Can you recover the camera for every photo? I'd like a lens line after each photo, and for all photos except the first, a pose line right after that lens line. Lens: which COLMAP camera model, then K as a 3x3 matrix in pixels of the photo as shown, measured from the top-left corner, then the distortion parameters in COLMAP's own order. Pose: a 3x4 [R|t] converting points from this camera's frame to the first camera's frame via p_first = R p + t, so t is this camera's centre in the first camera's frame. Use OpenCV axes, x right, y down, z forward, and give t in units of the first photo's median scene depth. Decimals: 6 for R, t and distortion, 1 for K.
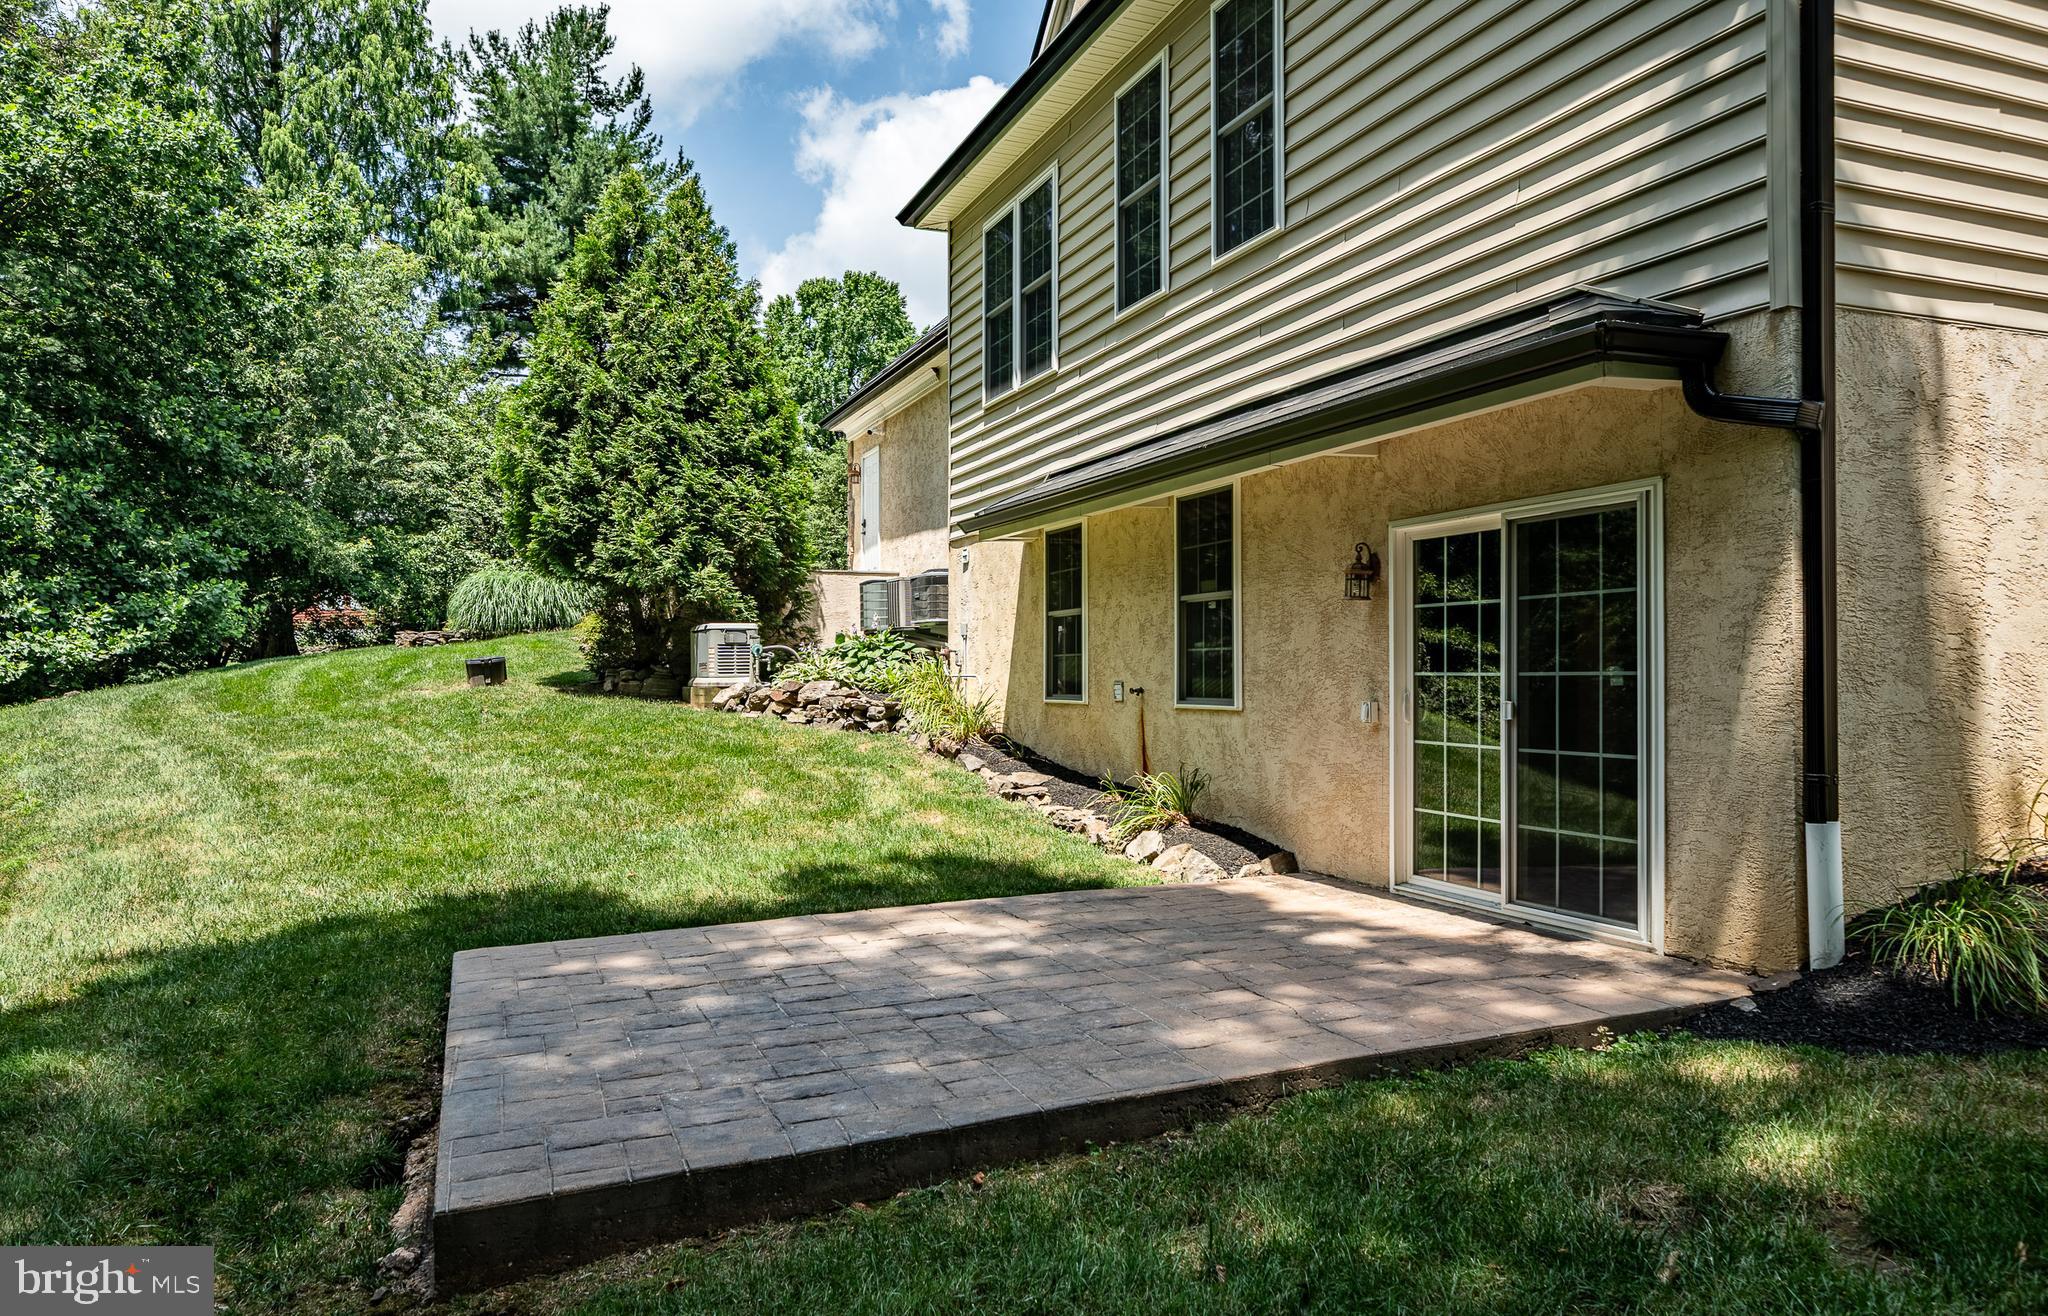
lens RADIAL K [[1374.5, 0, 1023.8], [0, 1374.5, 659.3], [0, 0, 1]] dist [0.001059, -0.000238]
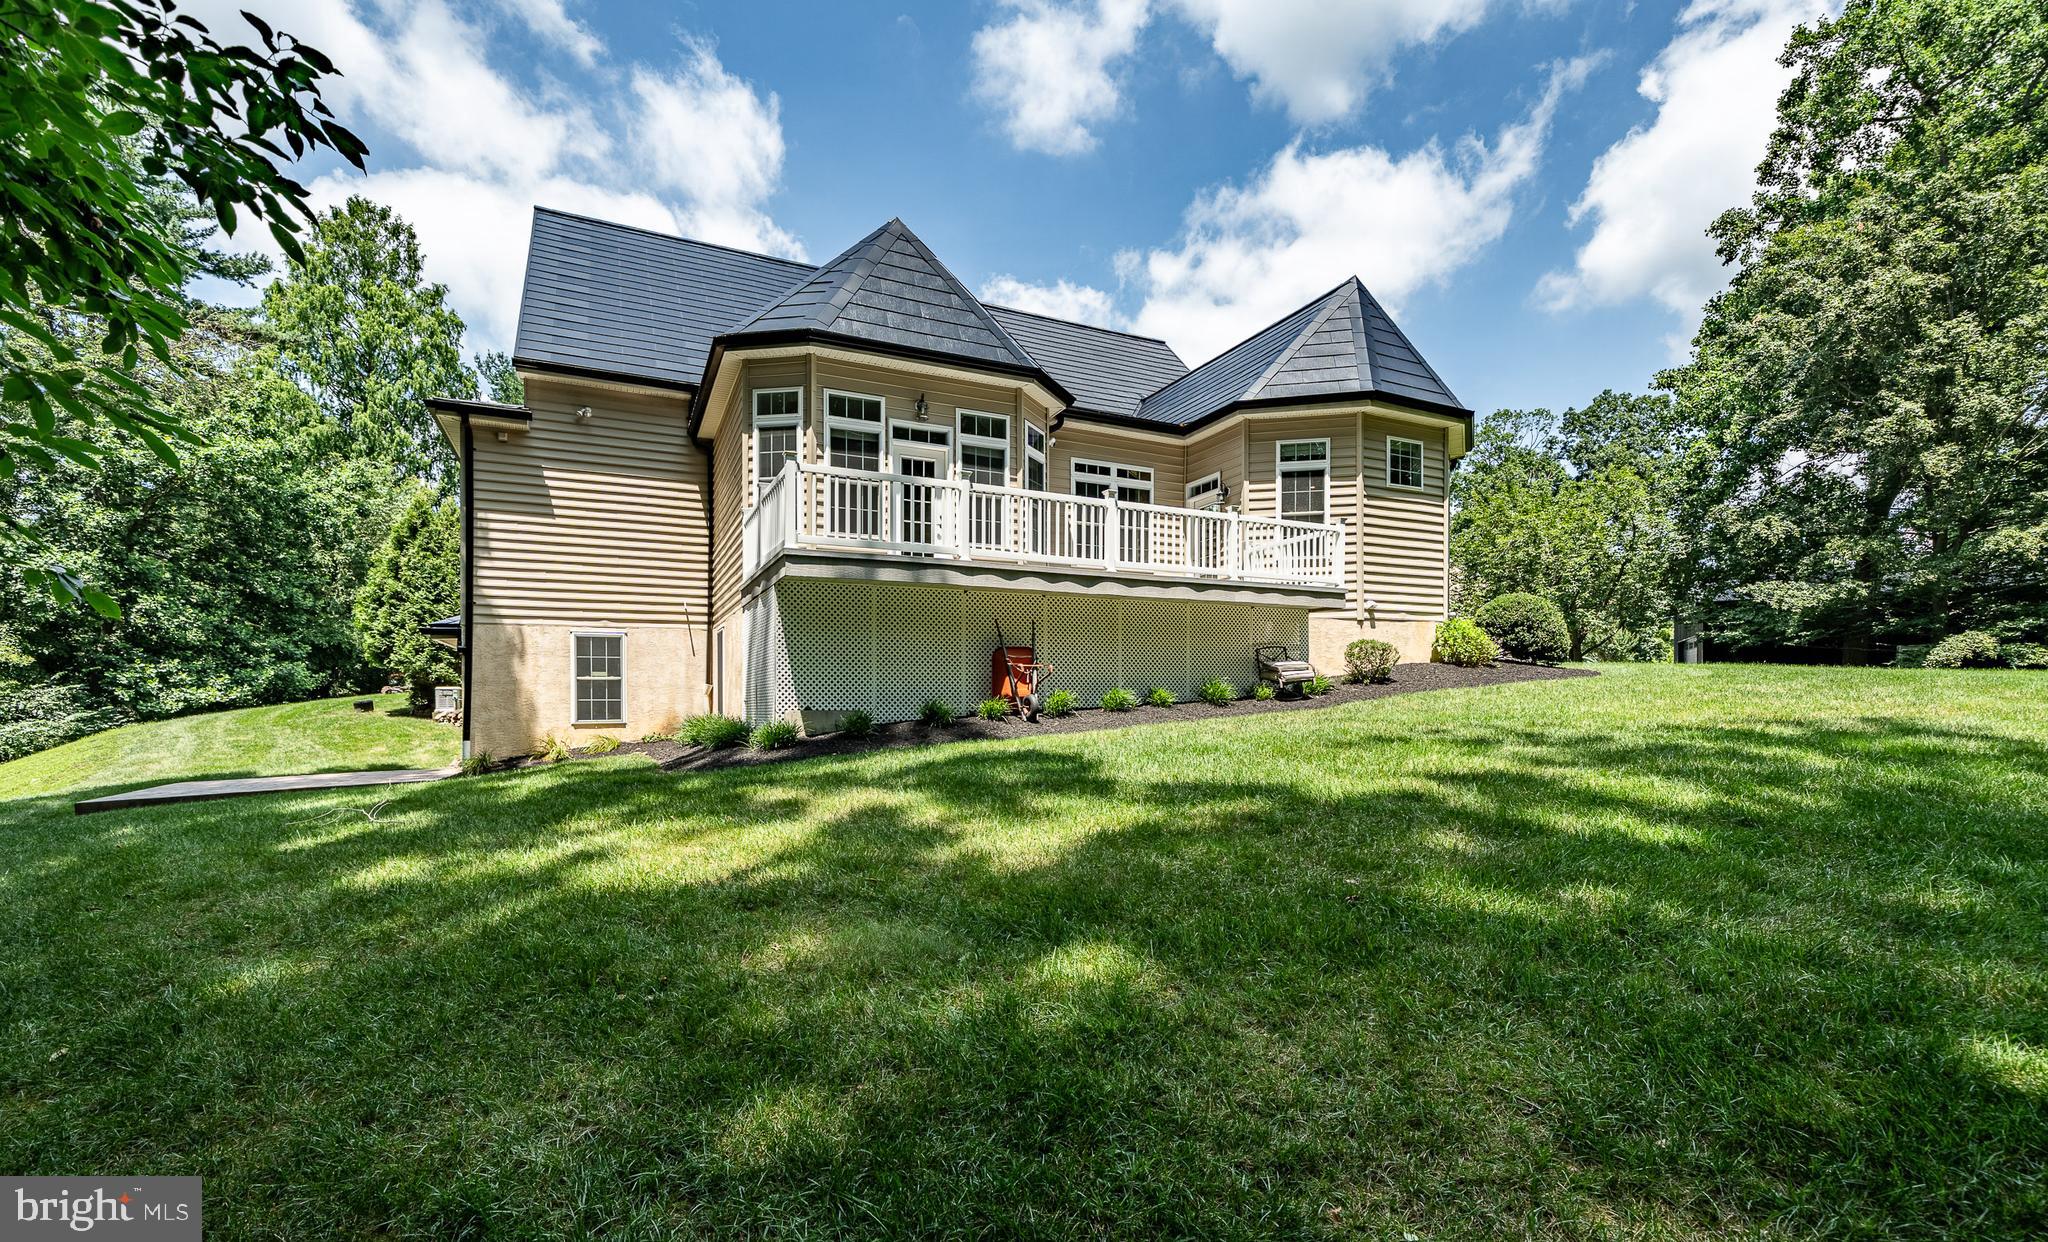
lens RADIAL K [[850.2, 0, 1013.7], [0, 850.2, 706.8], [0, 0, 1]] dist [0.000845, 0.000084]
pose [[0.997221, -0.007102, 0.074156, 0.418755], [0.005895, 0.999847, 0.016472, -0.005140], [-0.074262, -0.015989, 0.997111, -0.368648]]
